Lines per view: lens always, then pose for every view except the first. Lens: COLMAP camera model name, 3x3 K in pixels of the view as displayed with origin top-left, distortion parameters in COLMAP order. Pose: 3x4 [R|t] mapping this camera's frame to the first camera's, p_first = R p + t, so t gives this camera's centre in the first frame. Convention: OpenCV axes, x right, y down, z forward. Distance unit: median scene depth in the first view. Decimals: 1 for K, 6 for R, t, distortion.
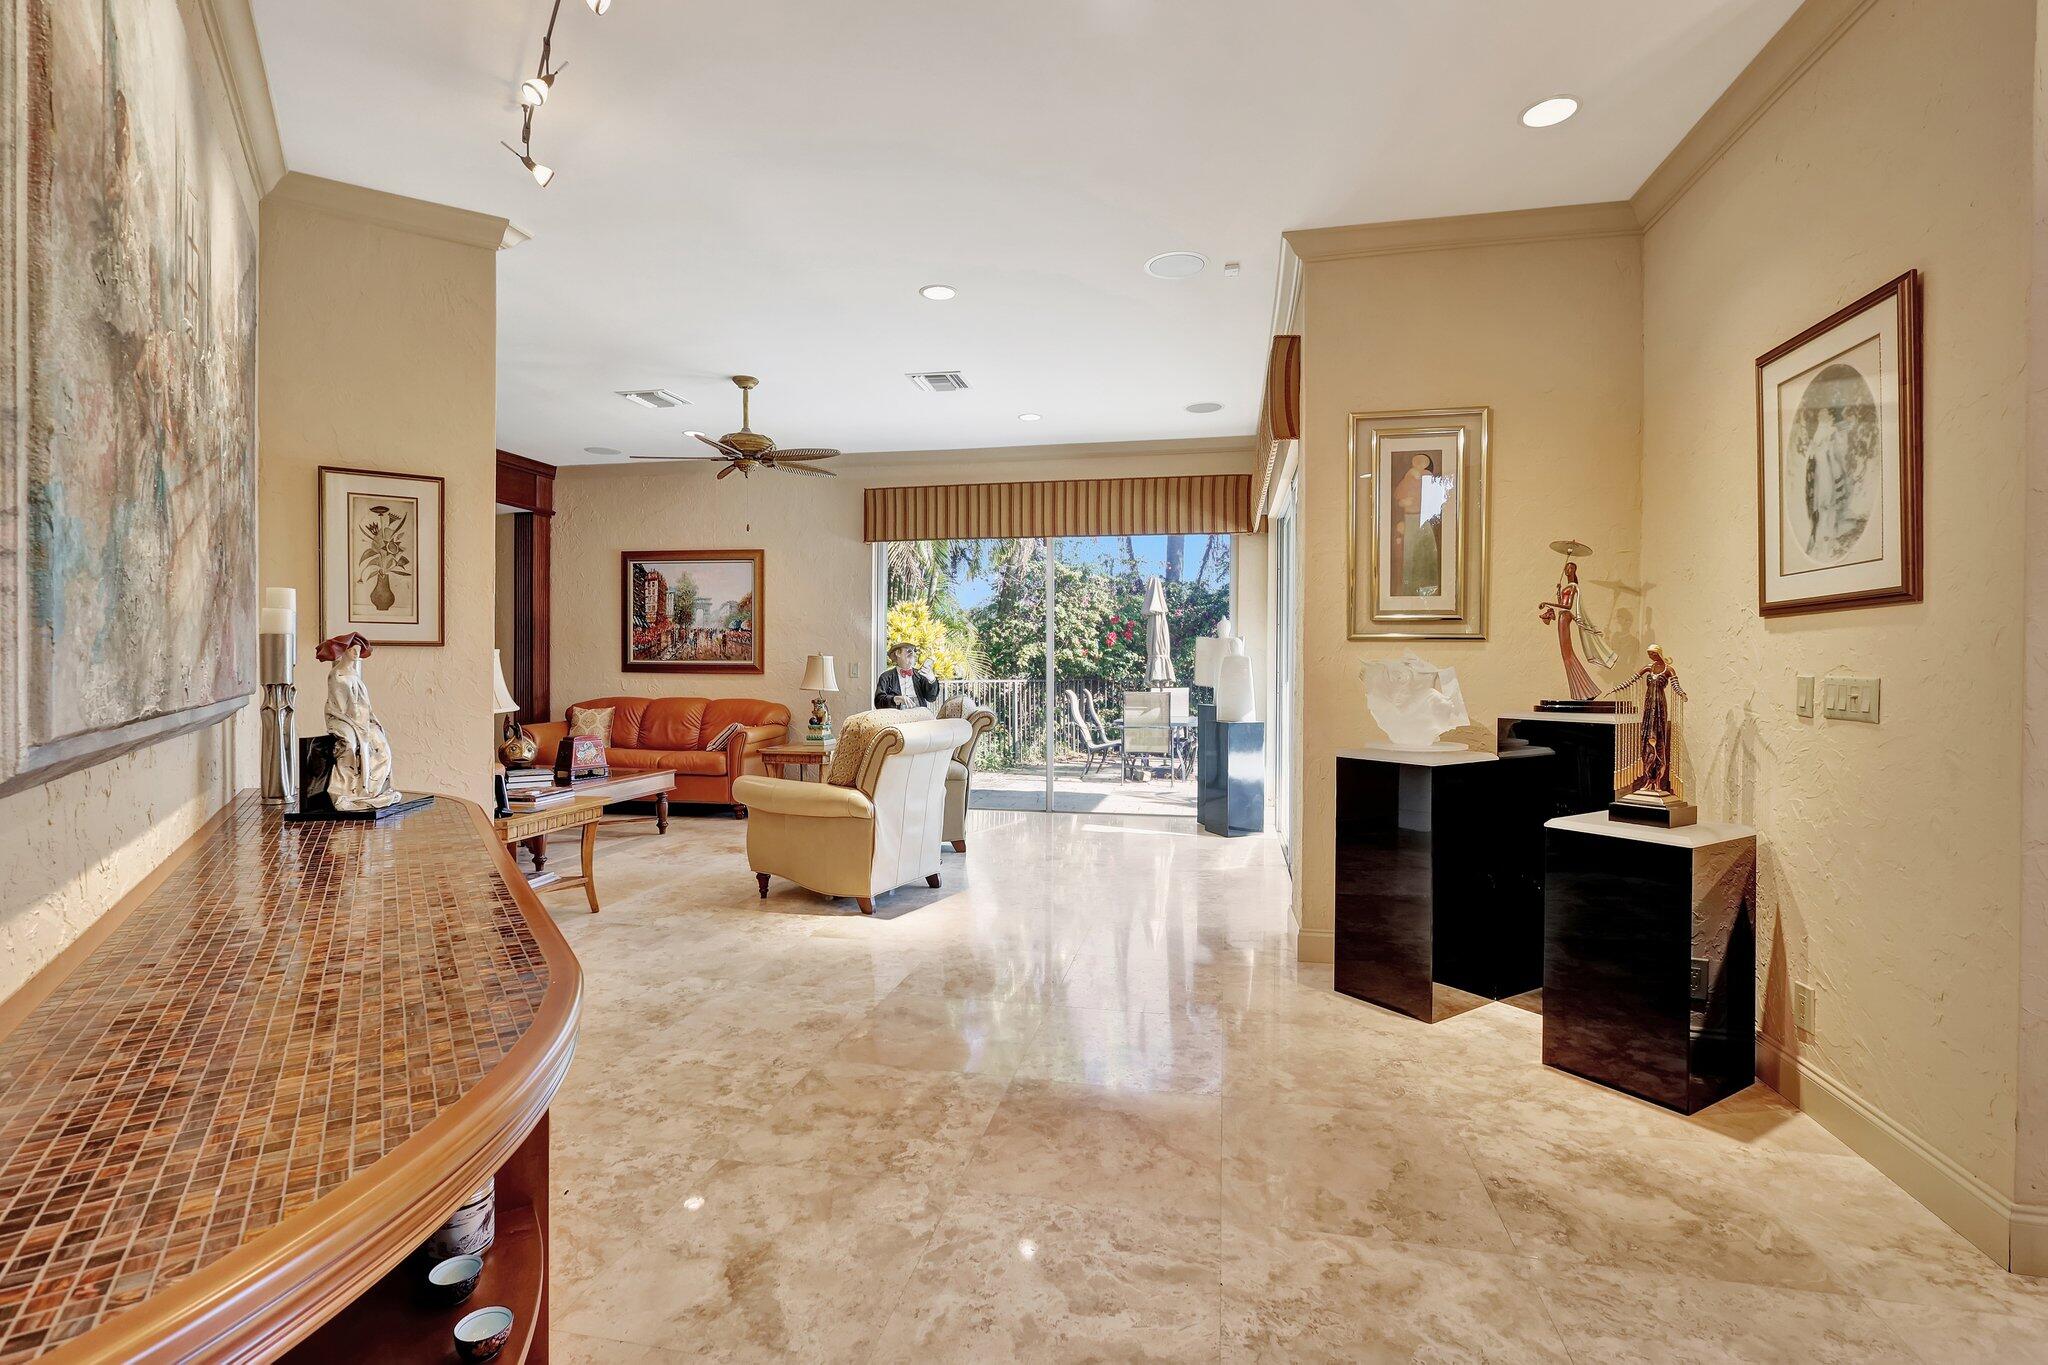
lens RADIAL K [[942.8, 0, 1030.0], [0, 942.8, 675.6], [0, 0, 1]] dist [0.000106, -0.000275]
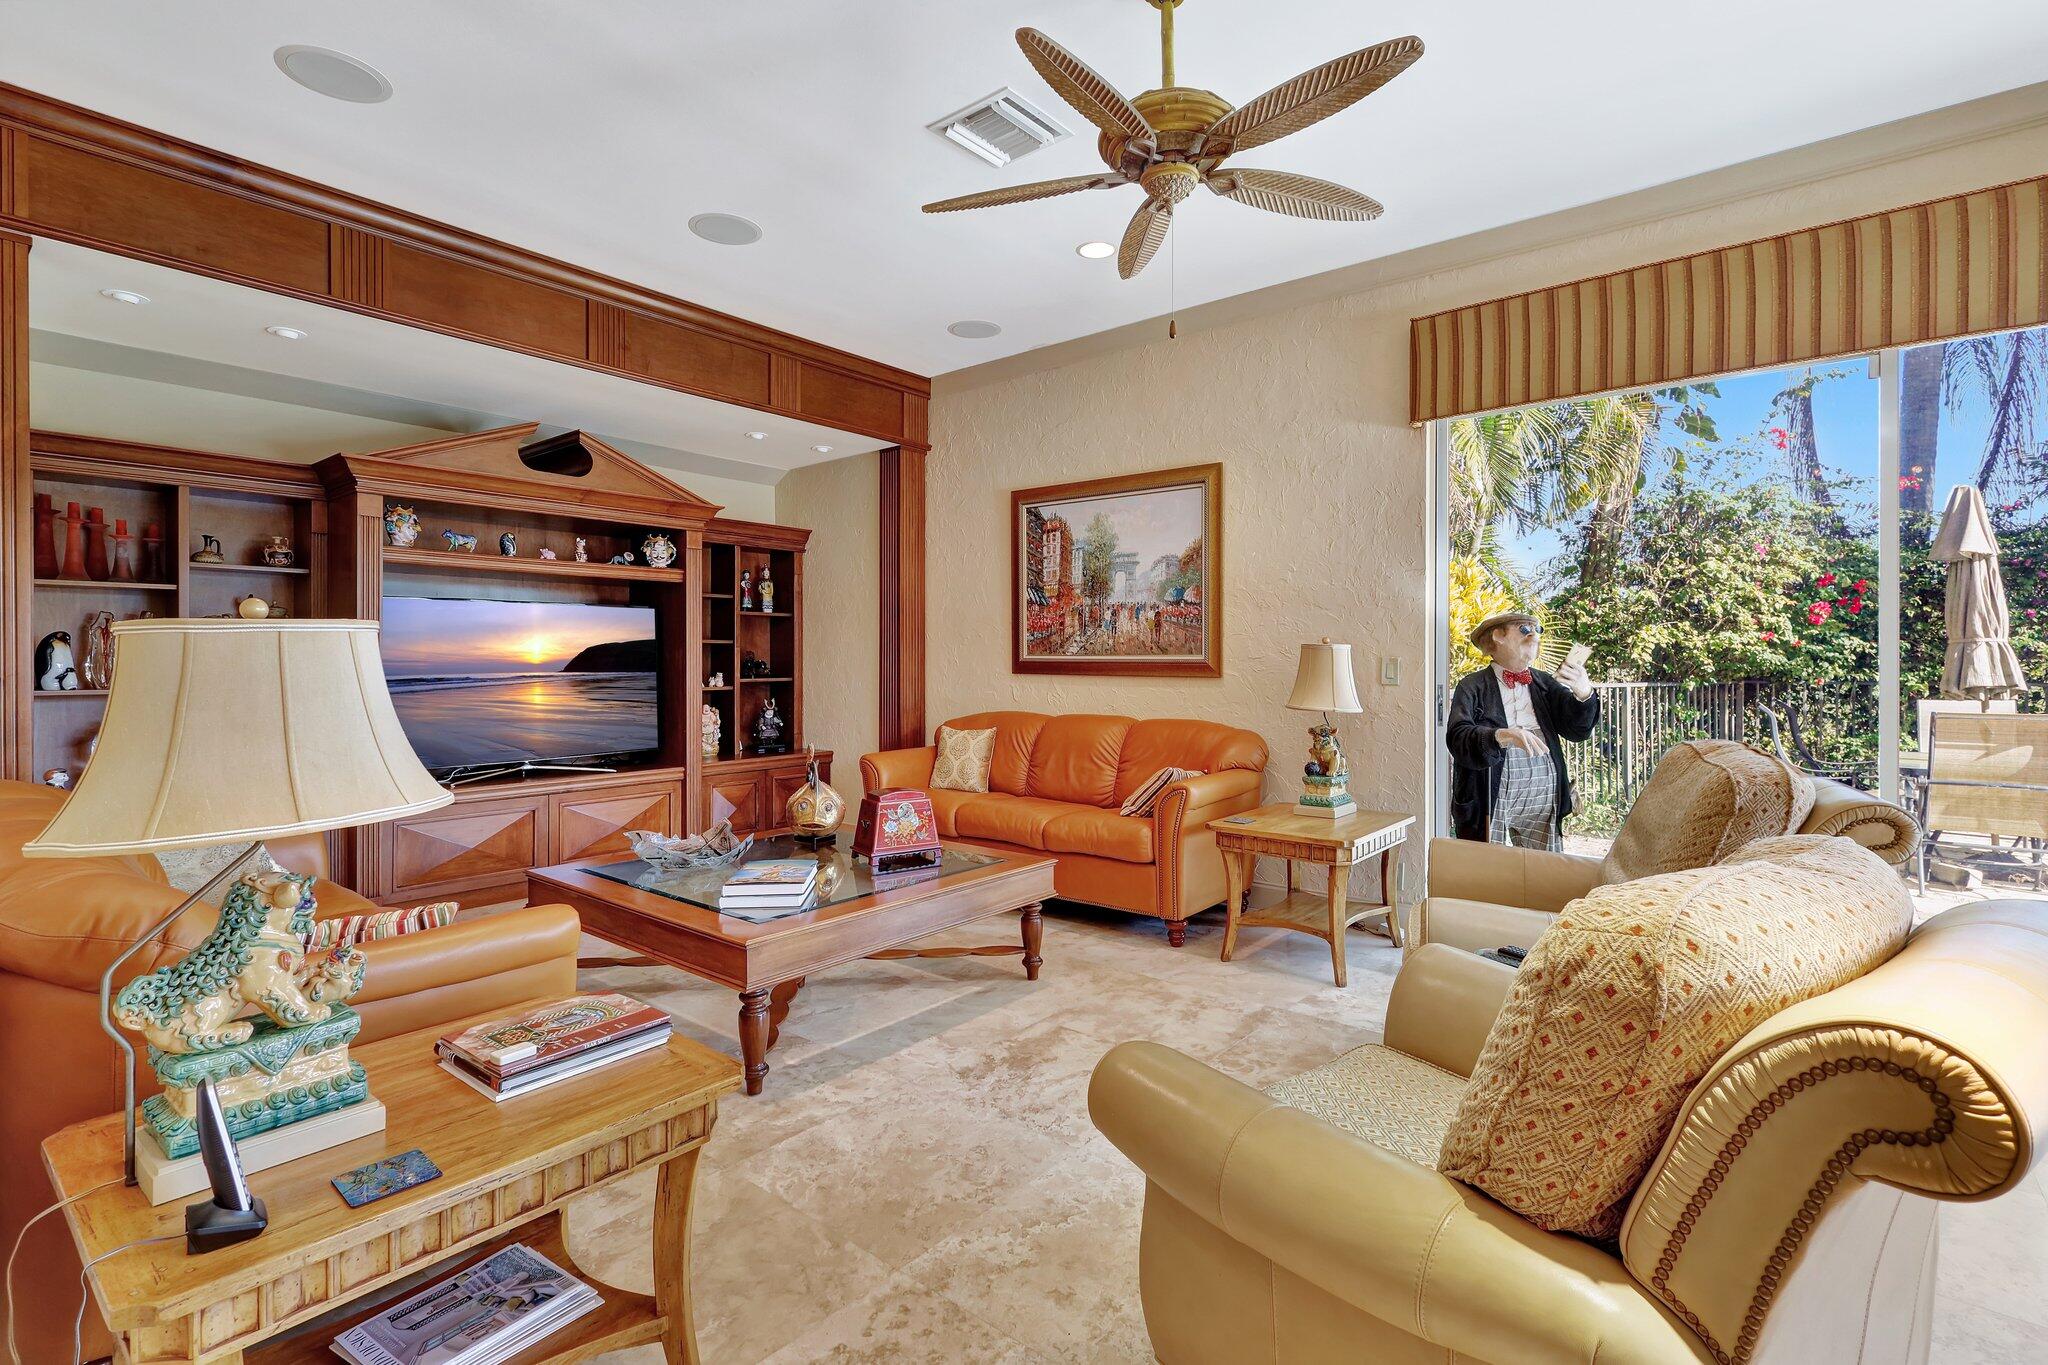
lens RADIAL K [[943.9, 0, 1028.0], [0, 943.9, 659.8], [0, 0, 1]] dist [-0.001425, -0.000626]
pose [[0.882595, -0.004769, -0.470111, -0.121664], [-0.000296, 0.999943, -0.010699, -0.006801], [0.470135, 0.009582, 0.882543, 0.458687]]
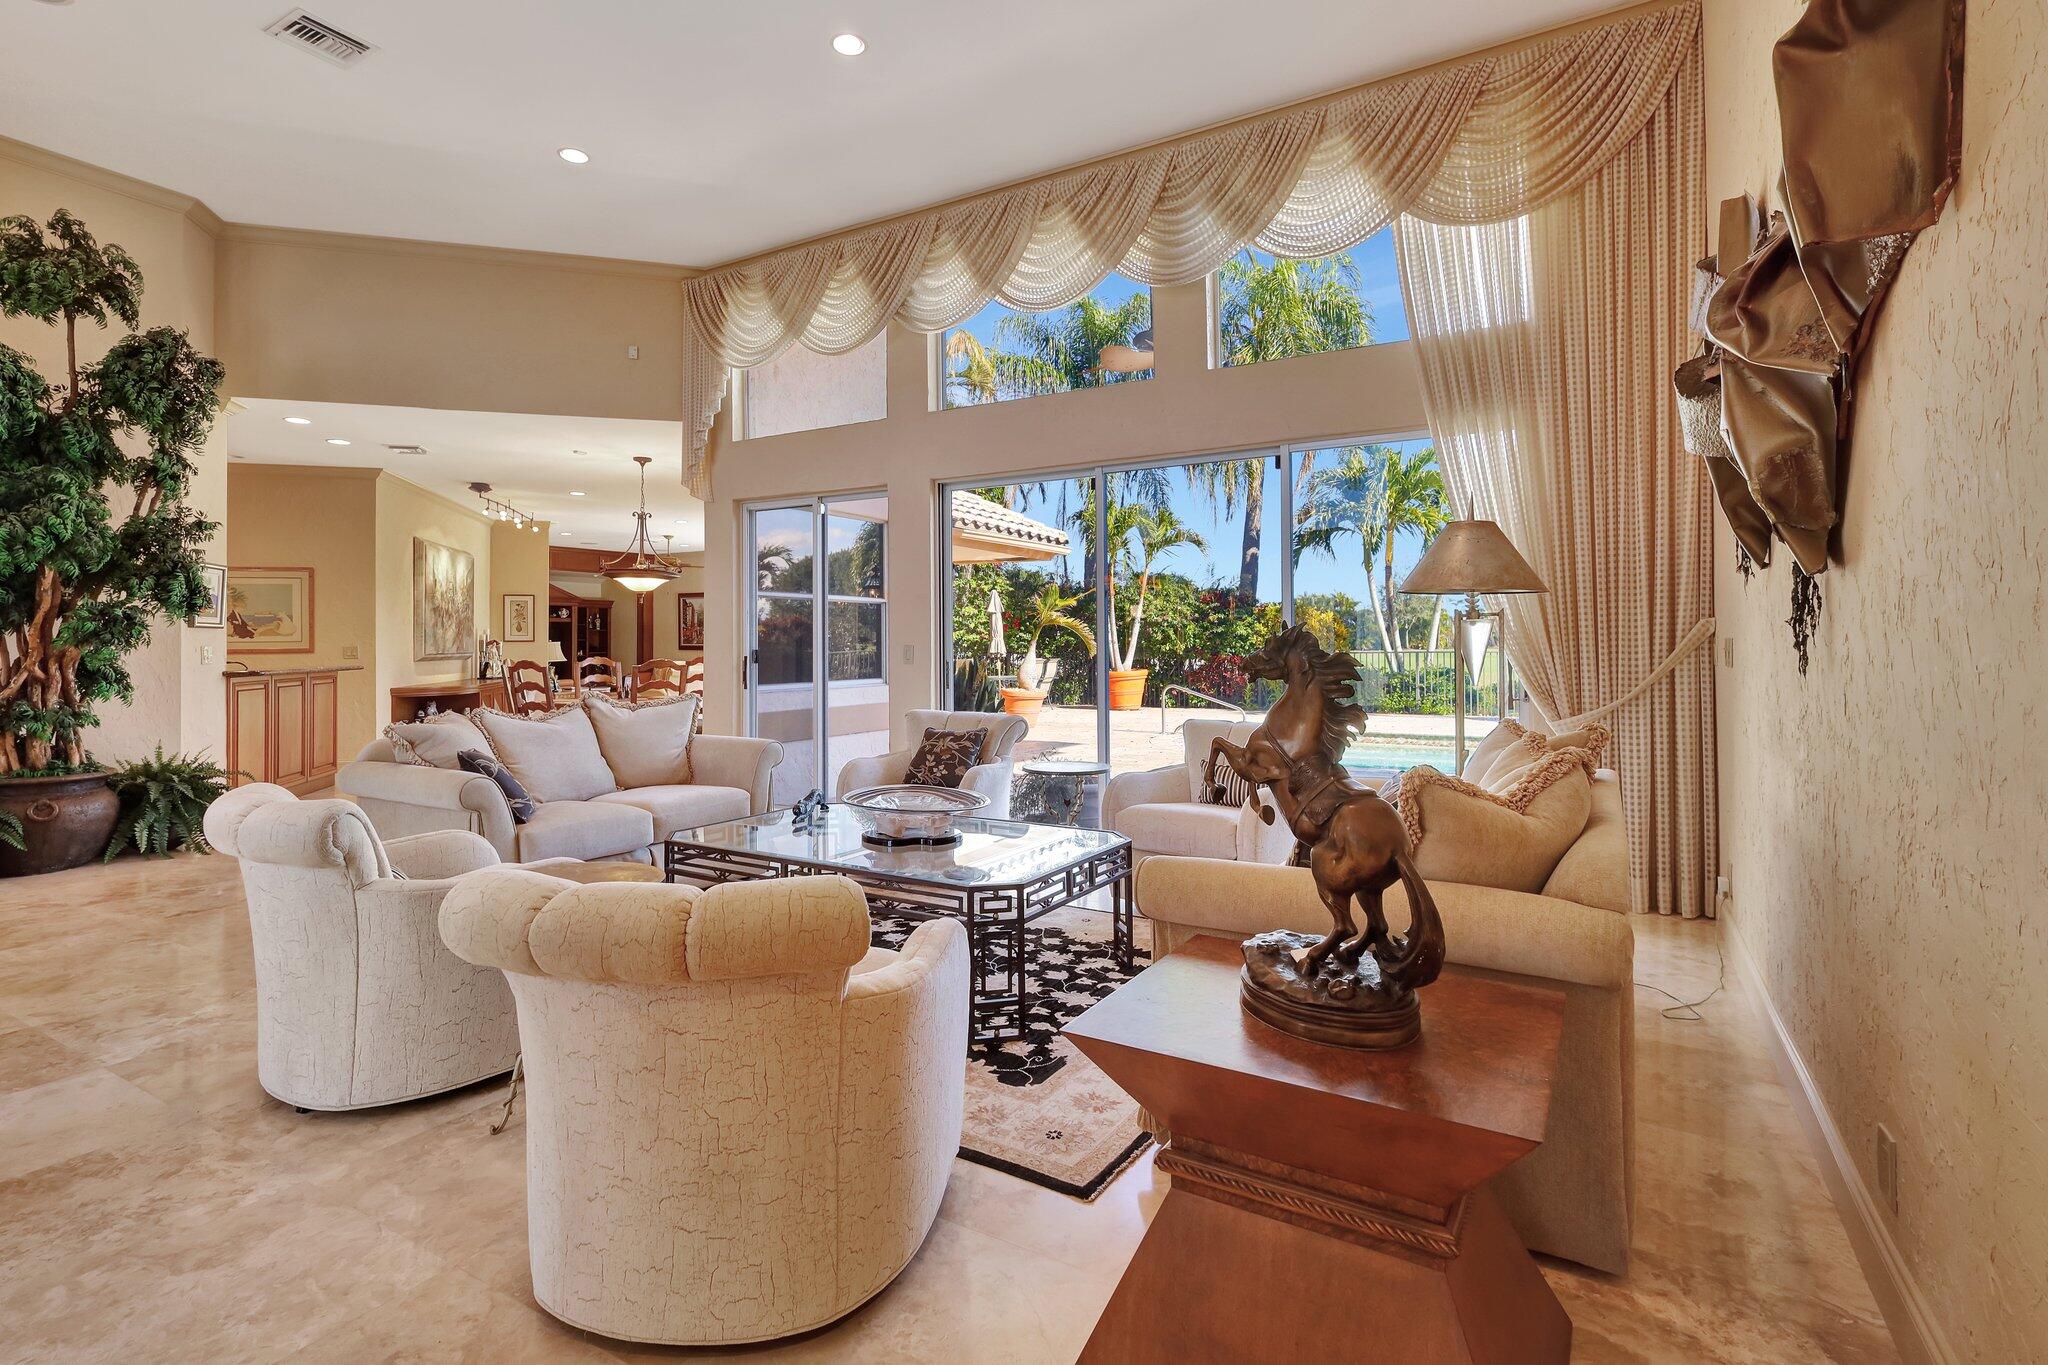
lens RADIAL K [[969.8, 0, 1033.8], [0, 969.8, 631.5], [0, 0, 1]] dist [0.000313, 0.001155]
pose [[0.947019, -0.012555, -0.320932, 1.136928], [0.004836, 0.999680, -0.024837, 0.015225], [0.321141, 0.021969, 0.946777, -0.906923]]
